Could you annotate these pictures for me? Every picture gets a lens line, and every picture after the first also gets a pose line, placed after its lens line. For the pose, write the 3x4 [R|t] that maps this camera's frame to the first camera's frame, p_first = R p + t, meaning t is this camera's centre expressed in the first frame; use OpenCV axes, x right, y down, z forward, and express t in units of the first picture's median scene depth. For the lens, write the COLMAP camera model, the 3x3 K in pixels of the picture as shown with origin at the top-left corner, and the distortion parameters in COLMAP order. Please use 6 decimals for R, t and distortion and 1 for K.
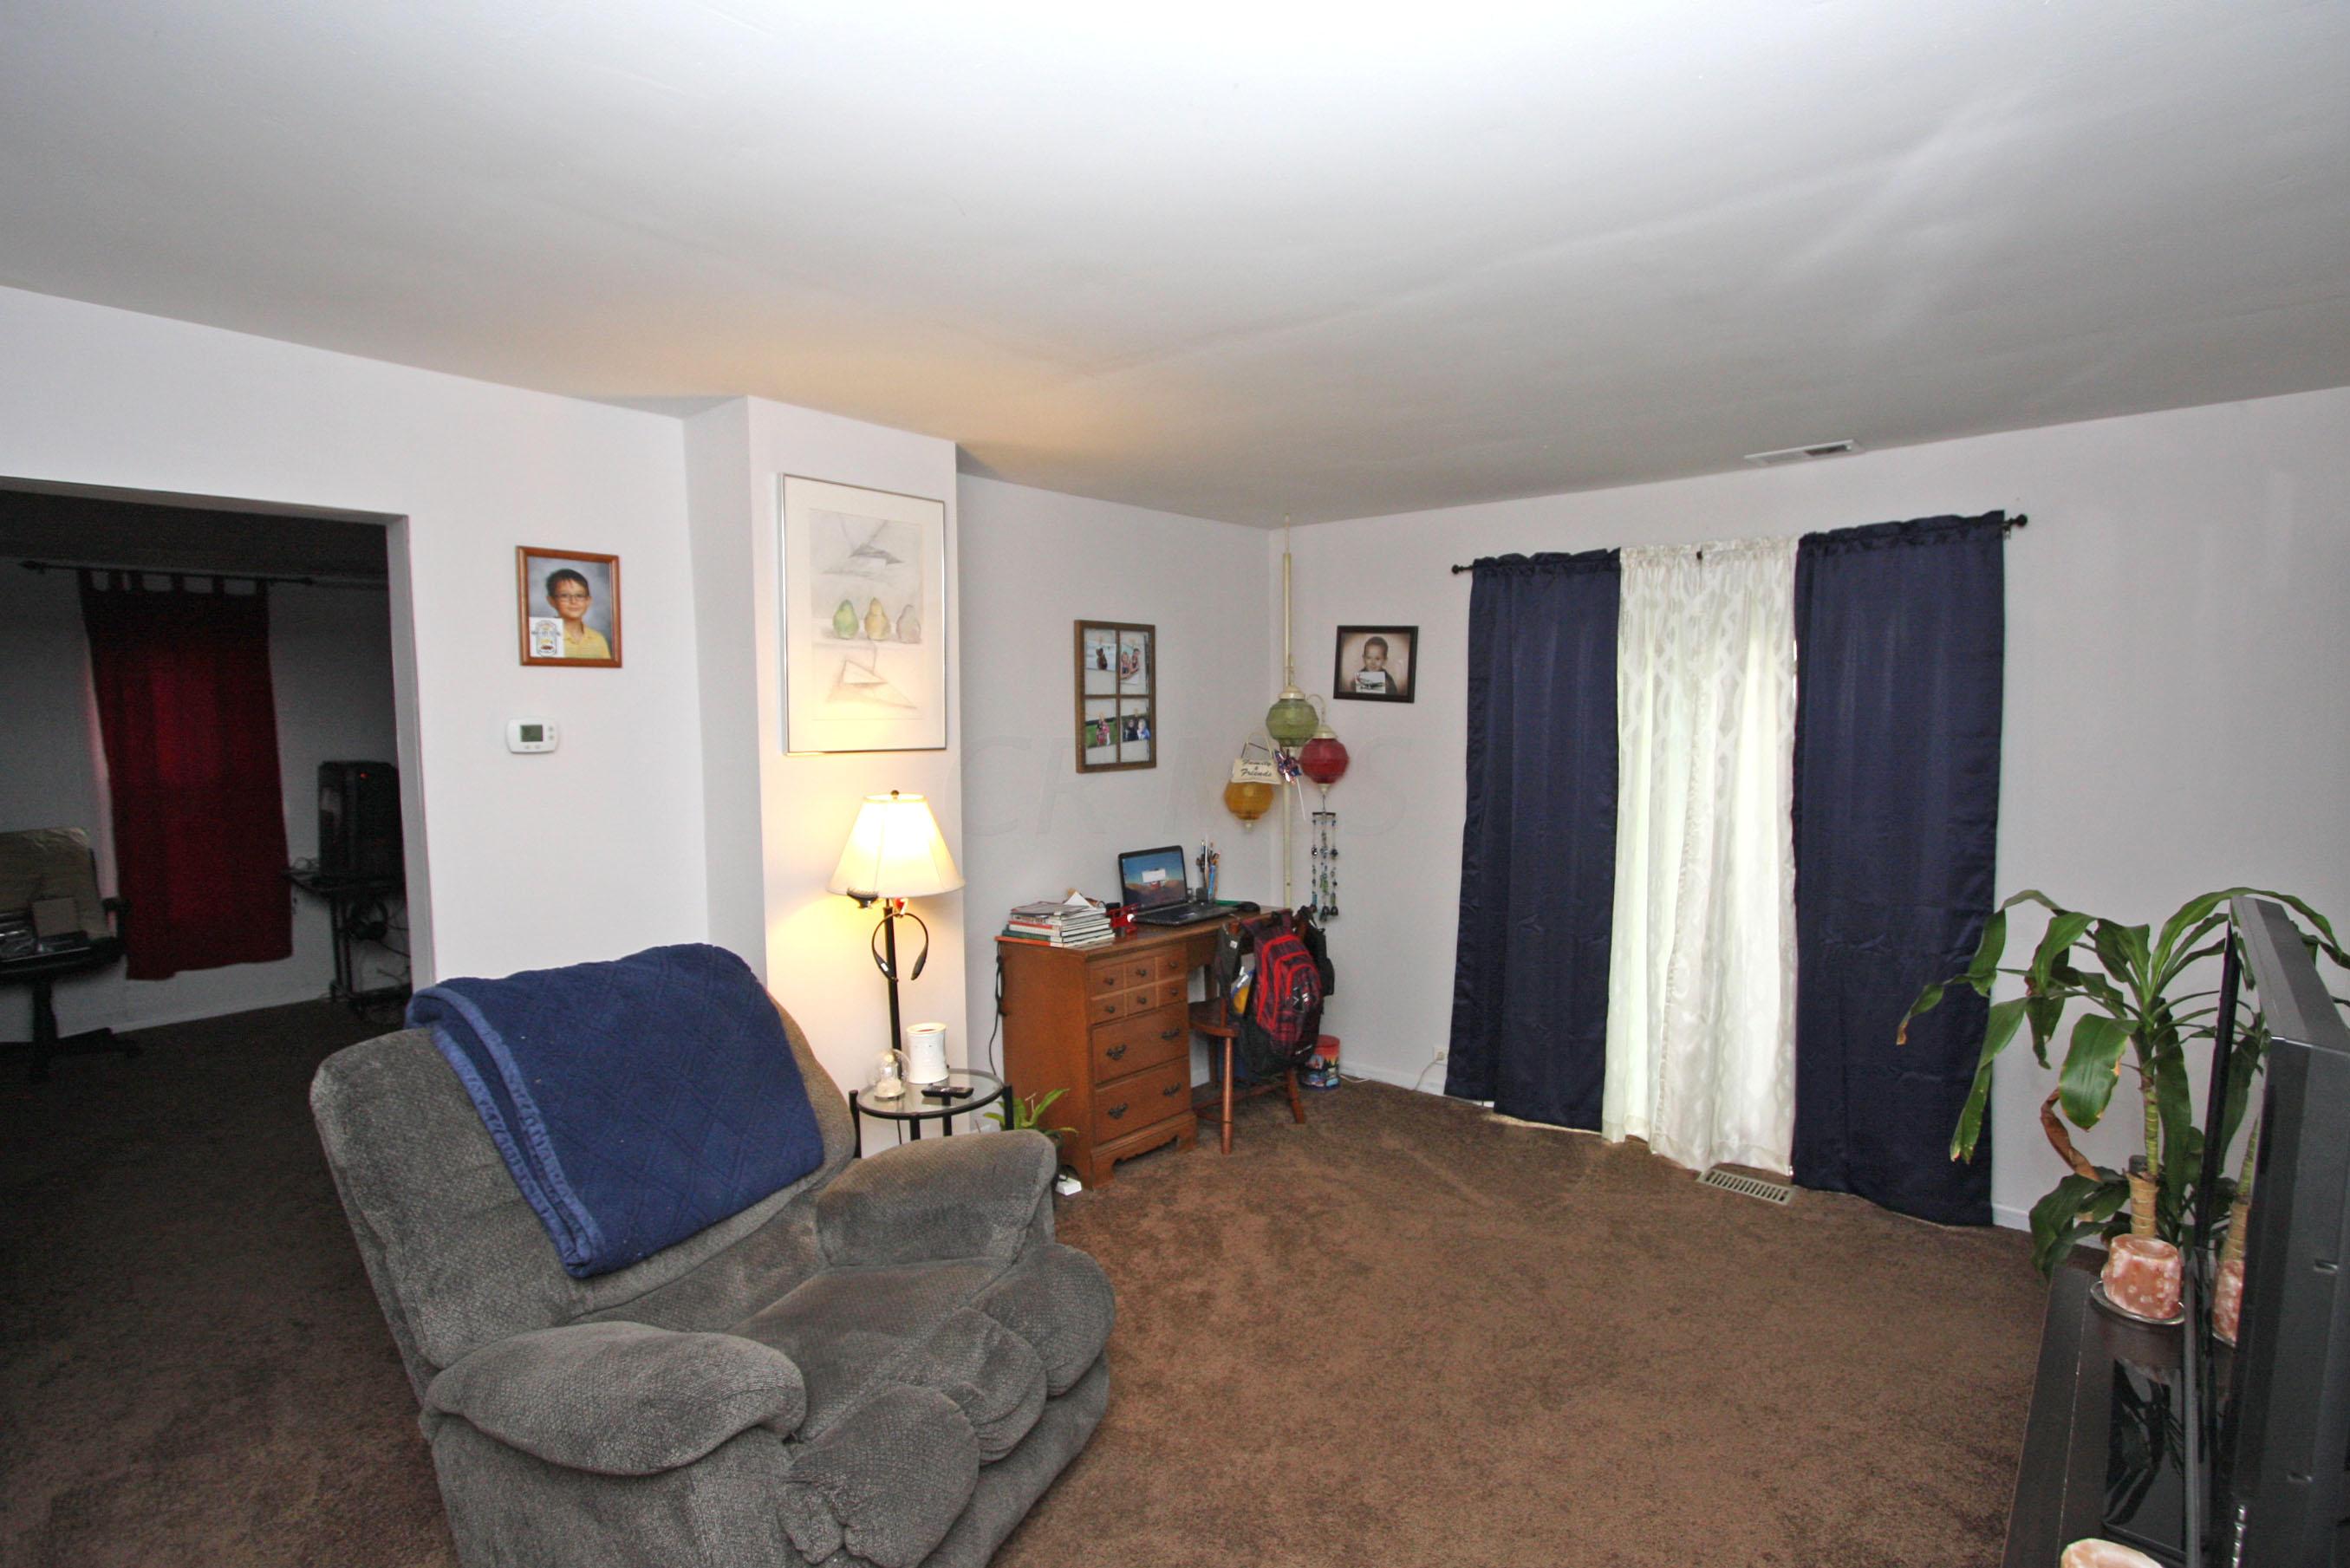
lens RADIAL K [[1128.1, 0, 1186.7], [0, 1128.1, 788.1], [0, 0, 1]] dist [-0.002473, -0.000363]
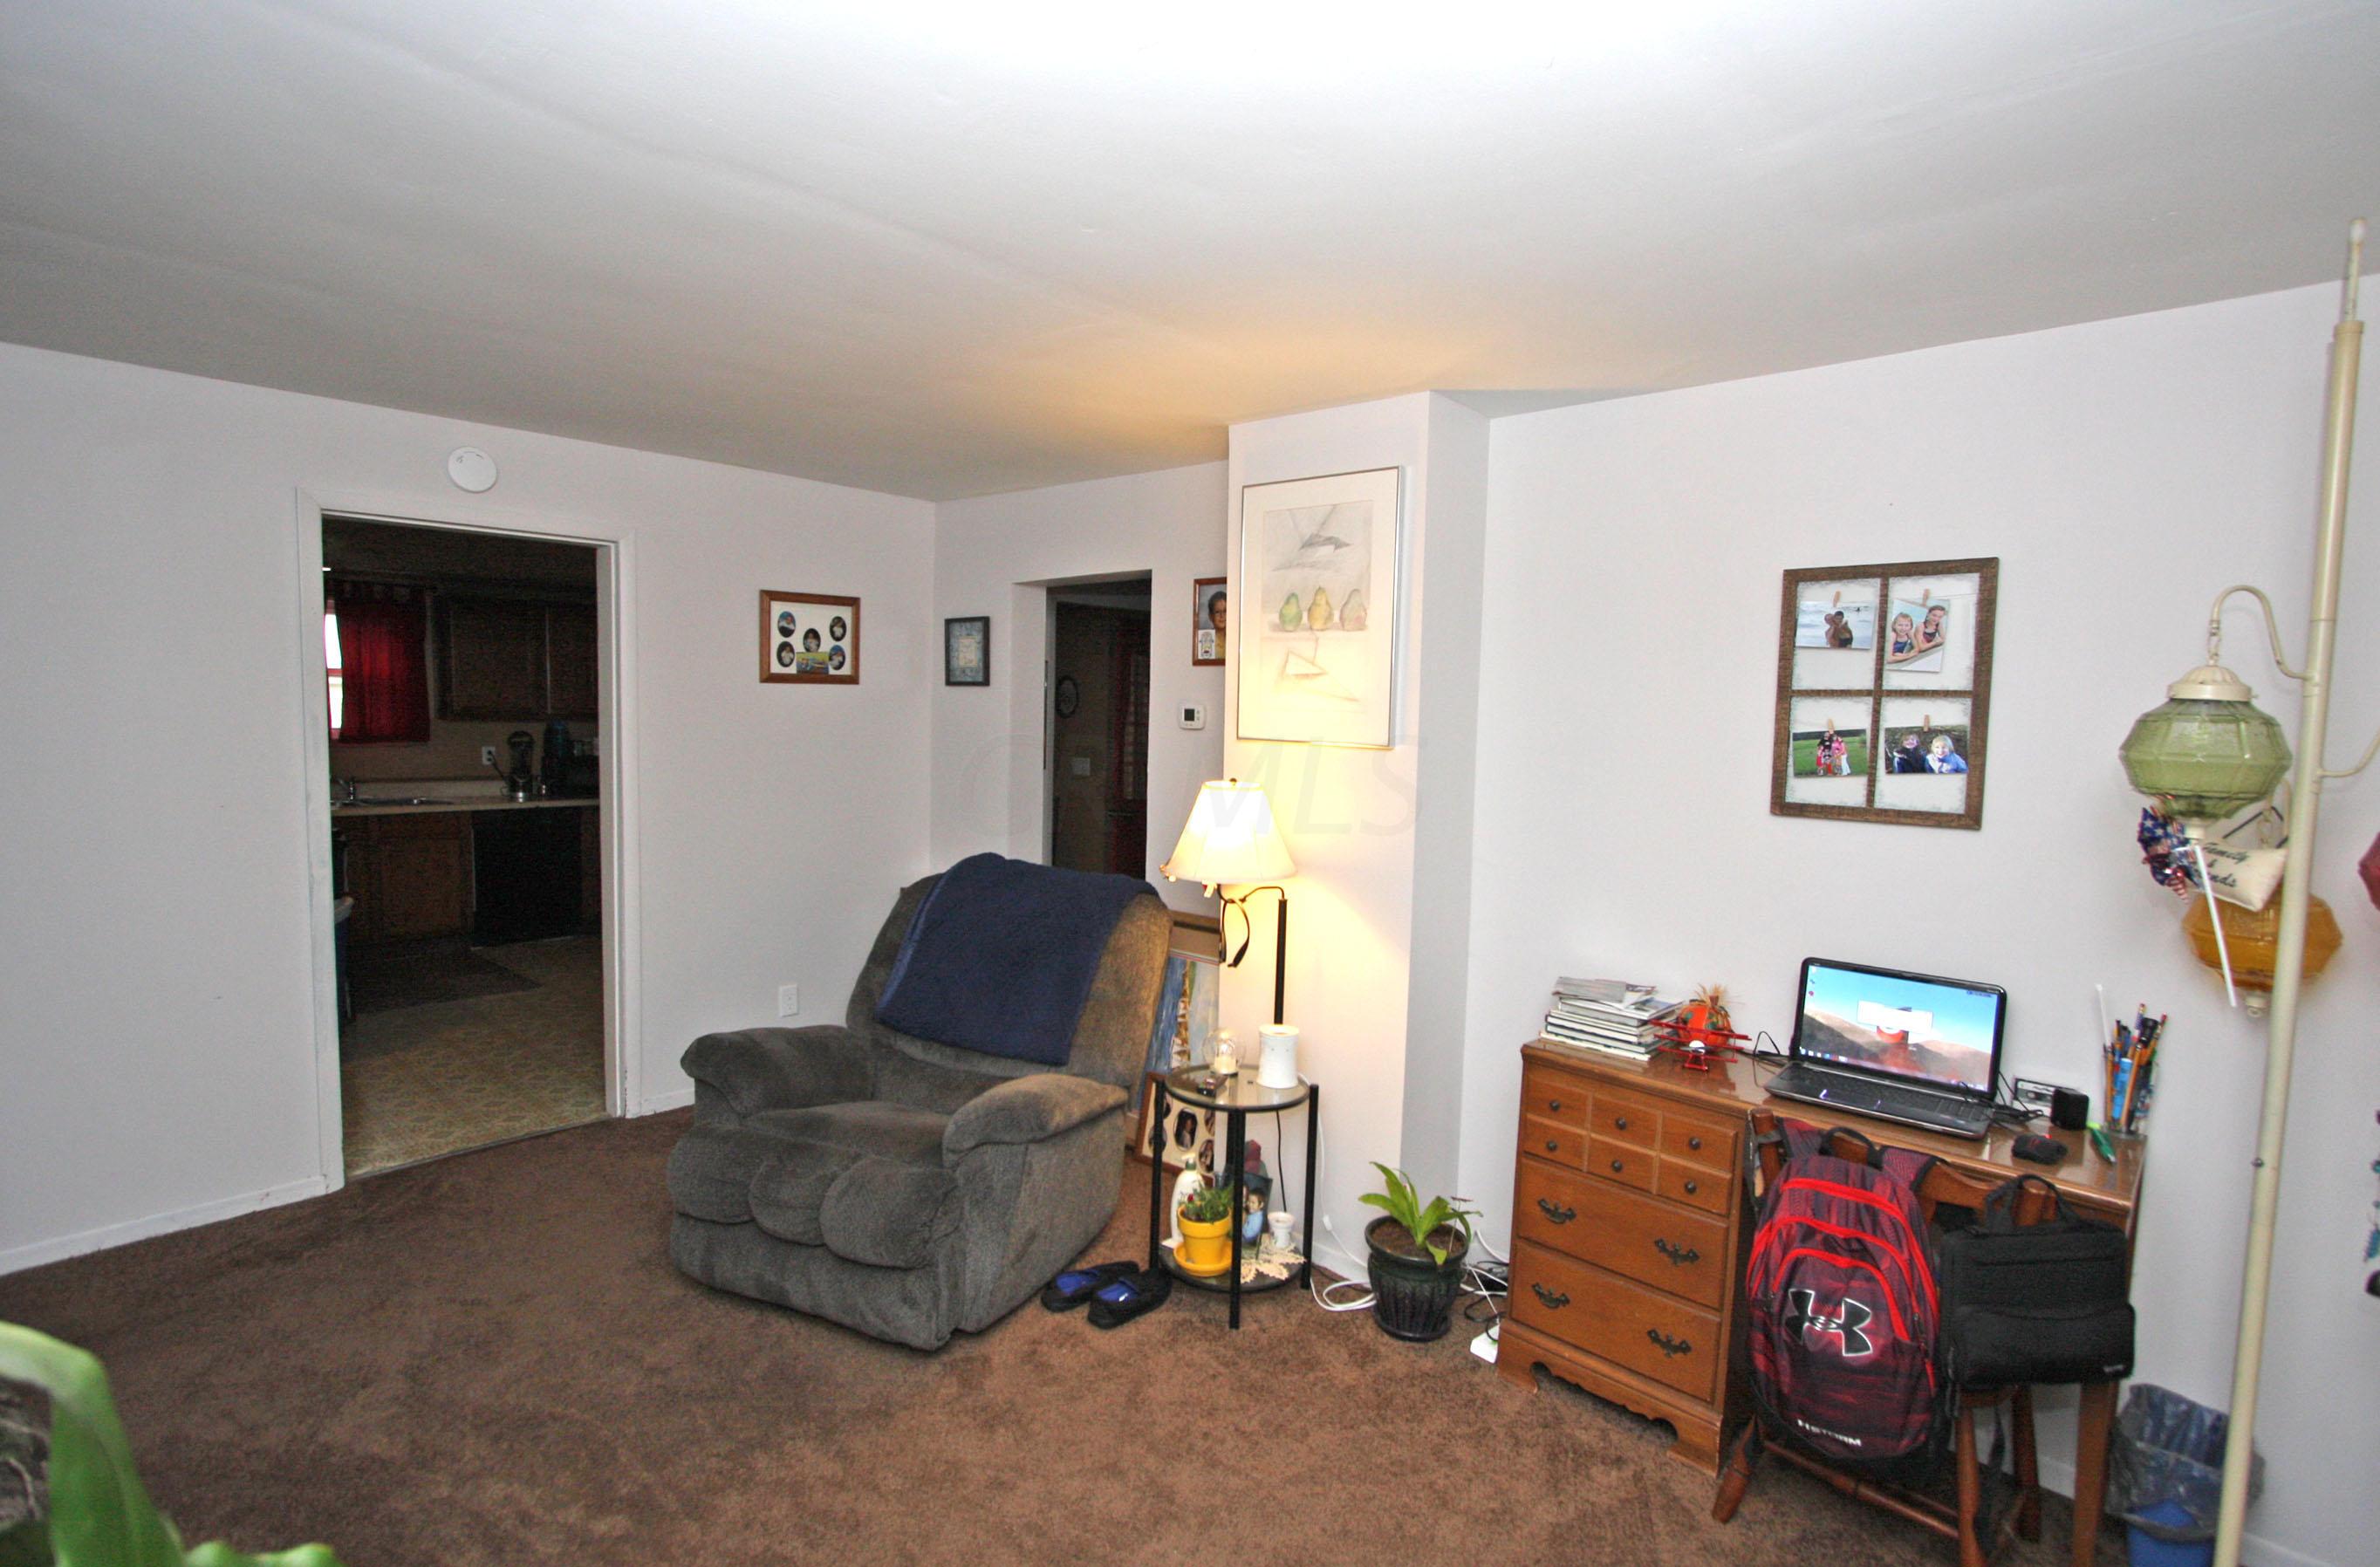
lens RADIAL K [[1142.6, 0, 1193.4], [0, 1142.6, 794.4], [0, 0, 1]] dist [-0.002473, -0.000363]
pose [[-0.018946, 0.084100, -0.996277, 0.548566], [-0.095835, 0.991715, 0.085537, -0.048421], [0.995217, 0.097099, -0.010729, 0.691604]]
